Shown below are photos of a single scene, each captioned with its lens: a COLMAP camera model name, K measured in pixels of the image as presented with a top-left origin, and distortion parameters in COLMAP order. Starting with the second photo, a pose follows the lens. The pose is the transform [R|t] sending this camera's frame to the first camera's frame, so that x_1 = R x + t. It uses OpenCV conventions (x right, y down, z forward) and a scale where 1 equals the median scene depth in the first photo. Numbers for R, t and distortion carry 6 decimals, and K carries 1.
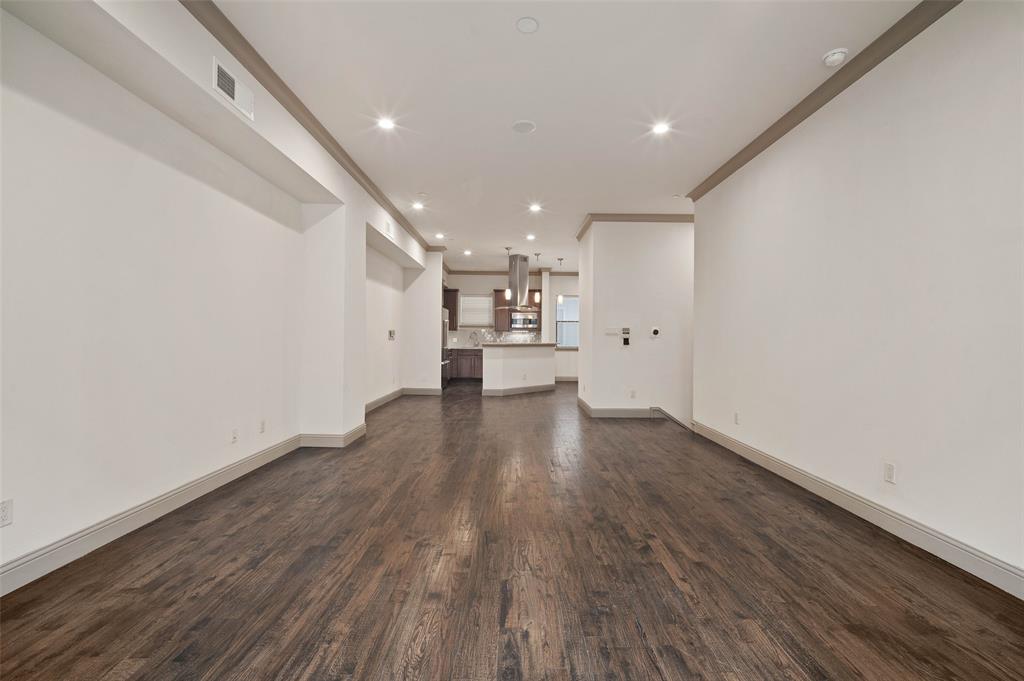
lens RADIAL K [[447.5, 0, 516.8], [0, 447.5, 337.3], [0, 0, 1]] dist [0.000348, 0.000148]
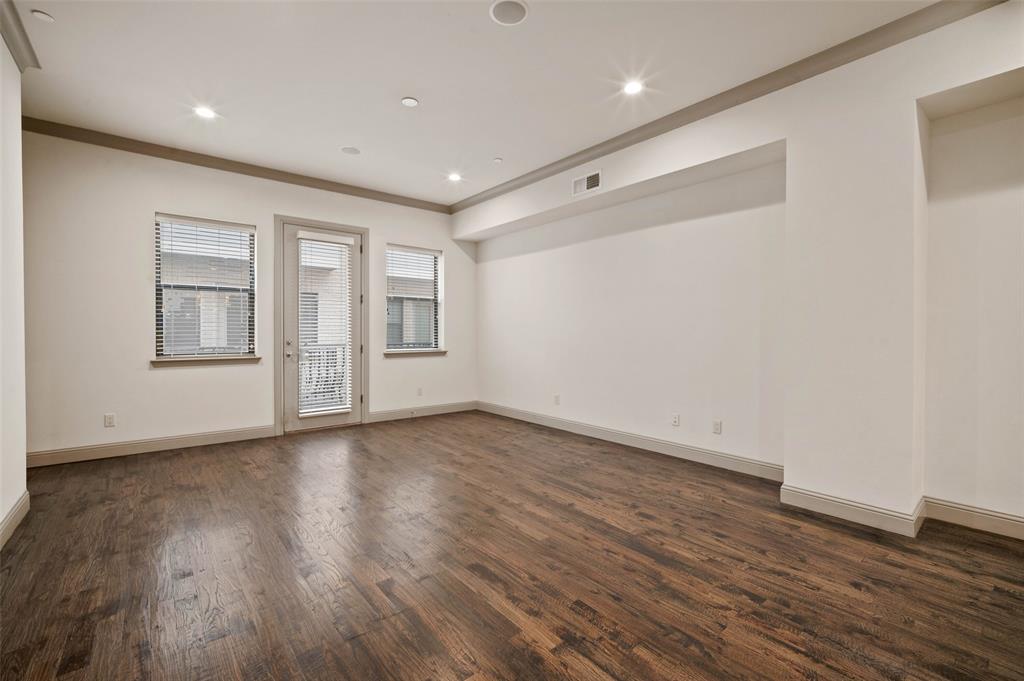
lens RADIAL K [[447.5, 0, 516.8], [0, 447.5, 337.3], [0, 0, 1]] dist [0.000348, 0.000148]
pose [[-0.778666, -0.006330, -0.627406, 0.470326], [-0.004958, 0.999980, -0.003935, 0.004542], [0.627418, 0.000047, -0.778682, 1.728170]]
